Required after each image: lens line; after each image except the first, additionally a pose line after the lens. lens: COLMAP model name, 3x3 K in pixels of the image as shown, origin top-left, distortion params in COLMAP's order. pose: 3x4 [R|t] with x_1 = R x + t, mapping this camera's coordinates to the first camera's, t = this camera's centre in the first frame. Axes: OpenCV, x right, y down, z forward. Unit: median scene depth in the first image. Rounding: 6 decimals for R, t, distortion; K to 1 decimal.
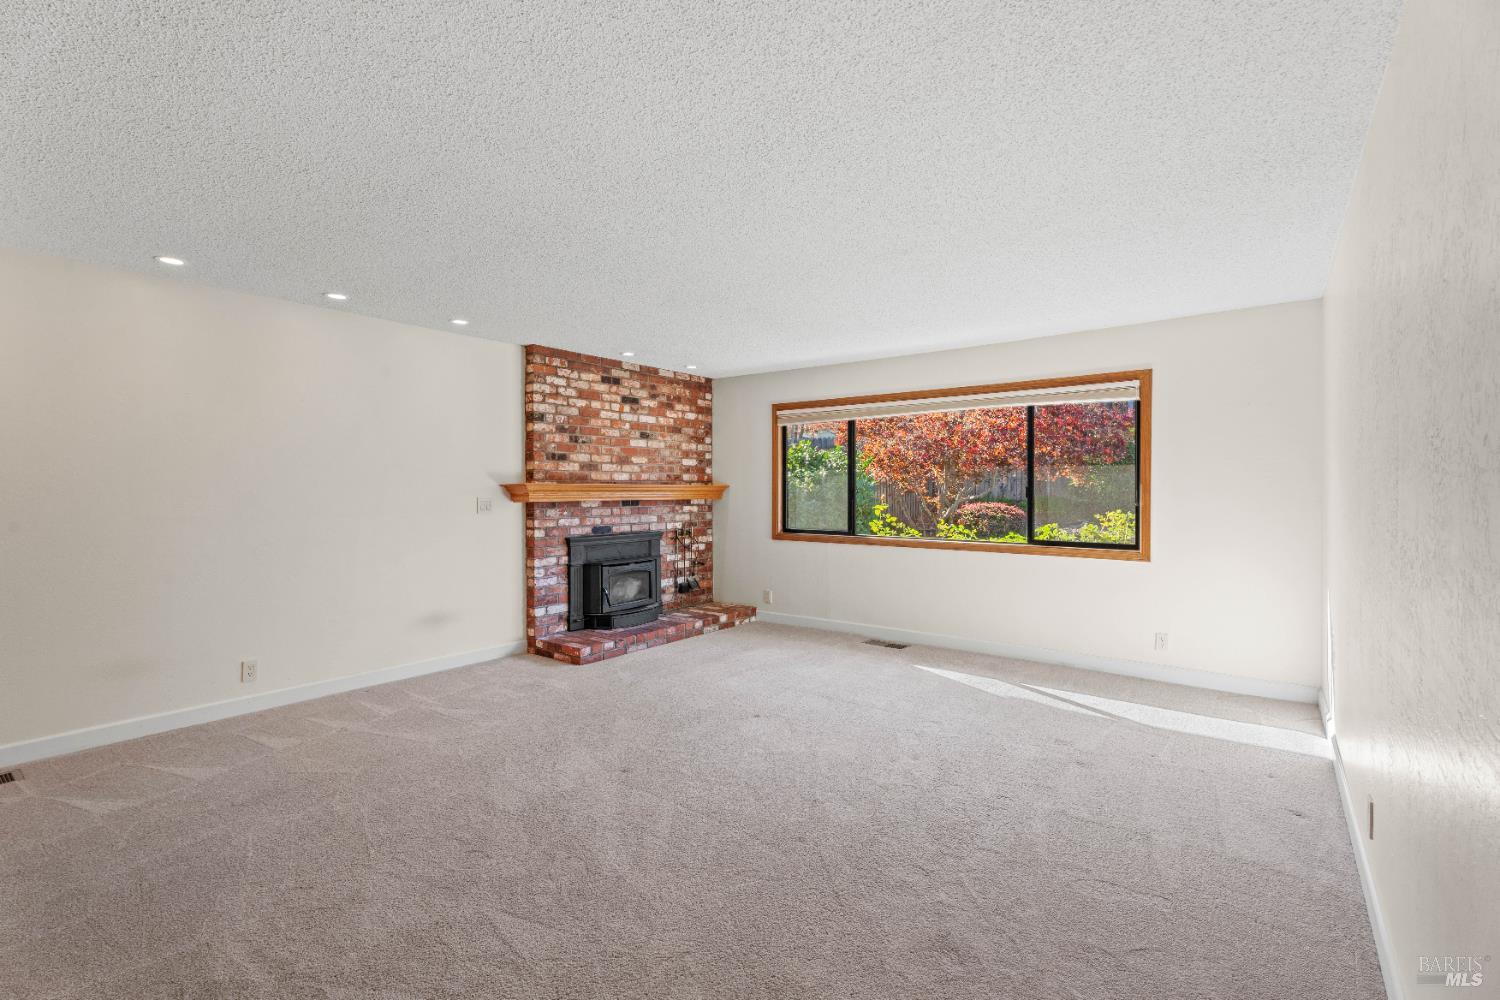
lens RADIAL K [[671.7, 0, 746.1], [0, 671.7, 494.3], [0, 0, 1]] dist [0.000111, 0.001008]
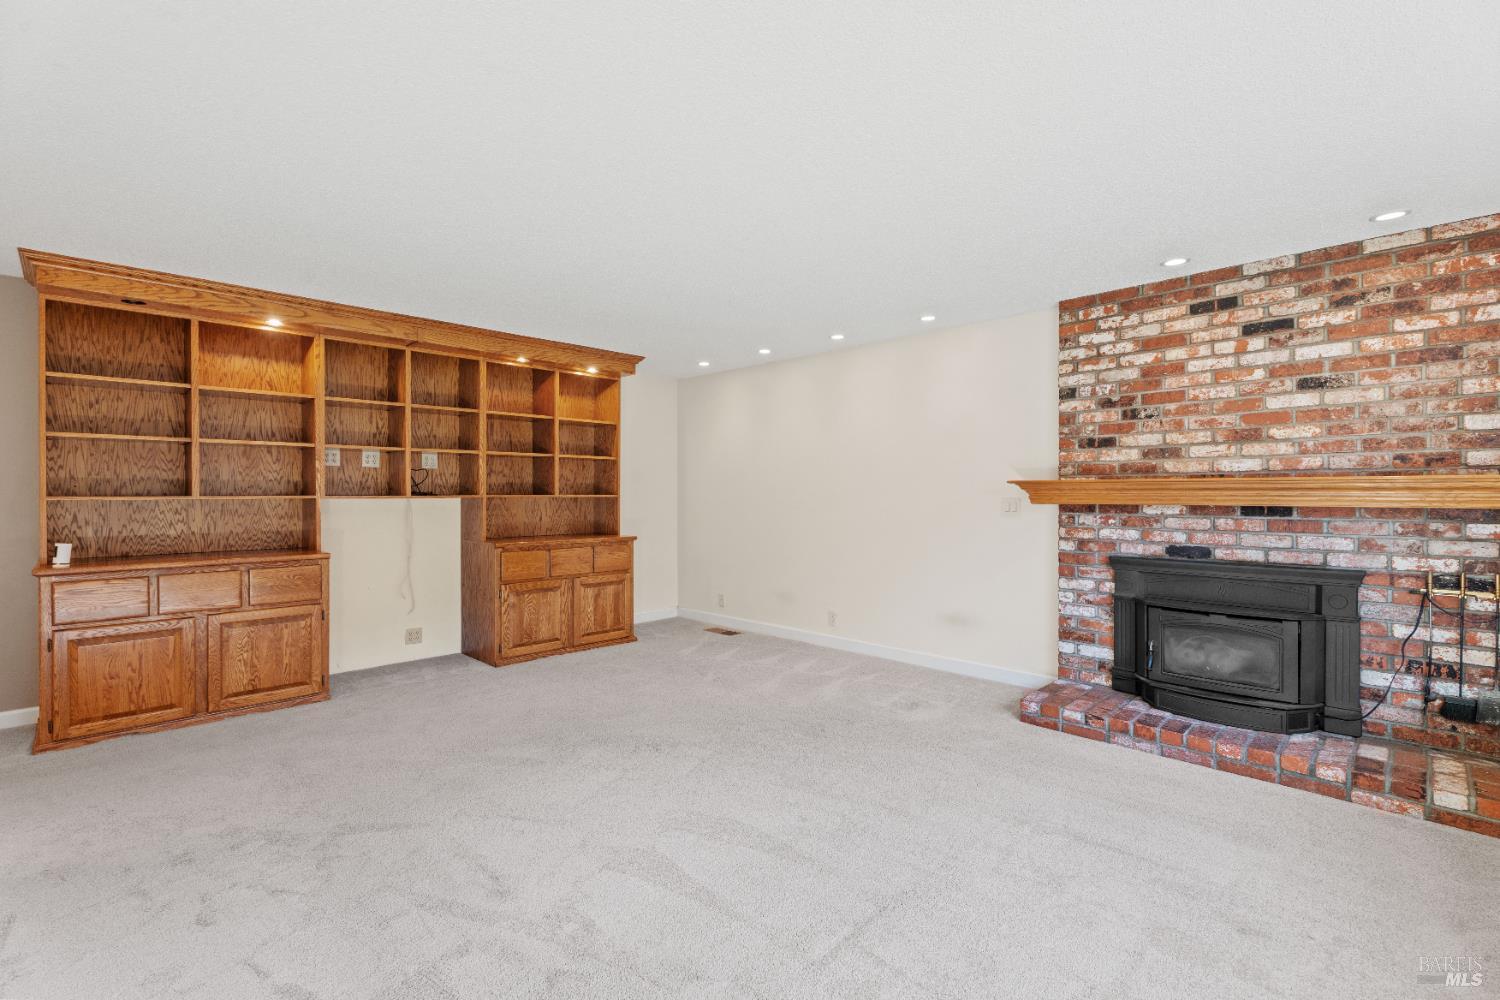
lens RADIAL K [[671.7, 0, 746.0], [0, 671.7, 498.9], [0, 0, 1]] dist [0.000111, 0.001008]
pose [[-0.127279, 0.010453, -0.991812, 0.455341], [-0.003956, 0.999931, 0.011046, -0.001608], [0.991859, 0.005329, -0.127229, 0.669120]]
